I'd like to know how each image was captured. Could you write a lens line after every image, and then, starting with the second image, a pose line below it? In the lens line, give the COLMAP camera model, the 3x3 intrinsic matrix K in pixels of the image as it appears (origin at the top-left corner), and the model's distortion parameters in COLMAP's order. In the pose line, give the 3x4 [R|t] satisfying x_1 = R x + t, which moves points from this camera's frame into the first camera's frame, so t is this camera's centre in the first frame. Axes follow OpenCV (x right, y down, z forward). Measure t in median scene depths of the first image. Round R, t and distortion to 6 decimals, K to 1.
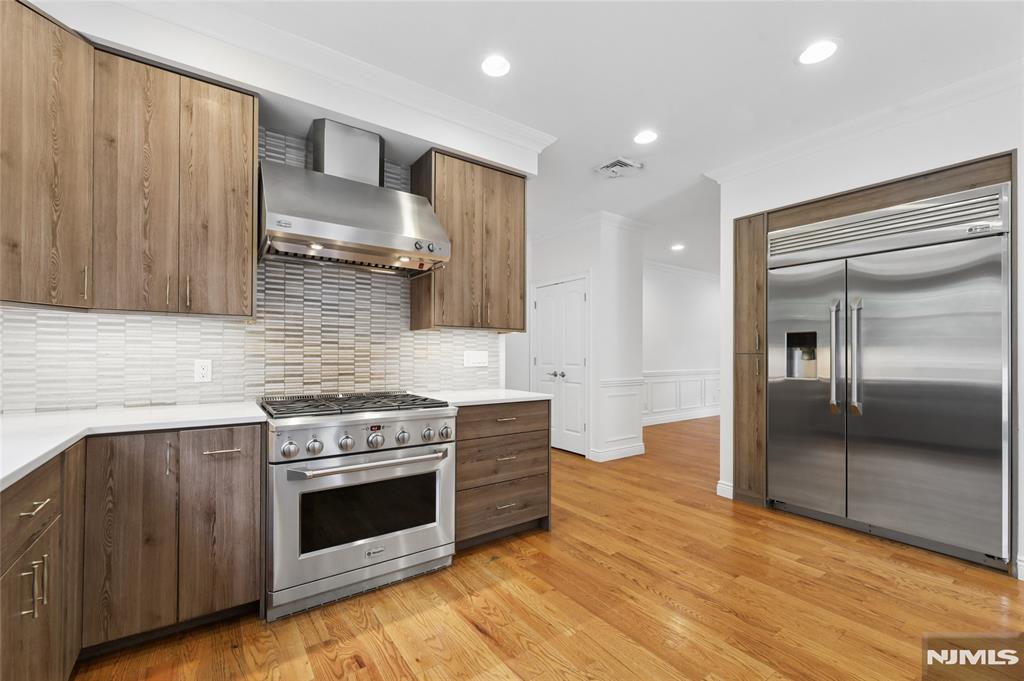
lens RADIAL K [[426.8, 0, 505.6], [0, 426.8, 352.3], [0, 0, 1]] dist [-0.002476, -0.000506]
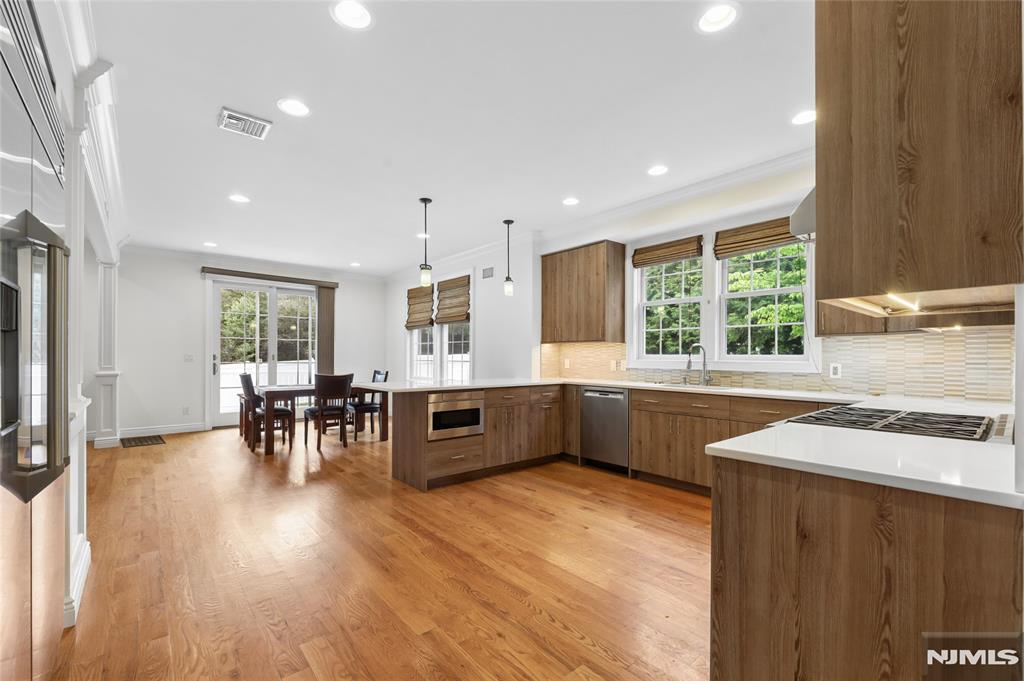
lens RADIAL K [[437.6, 0, 509.5], [0, 437.6, 358.5], [0, 0, 1]] dist [-0.000536, -0.000106]
pose [[-0.994783, -0.008107, -0.101694, 0.399817], [-0.008190, 0.999966, 0.000394, 0.006851], [0.101688, 0.001225, -0.994816, 1.542576]]
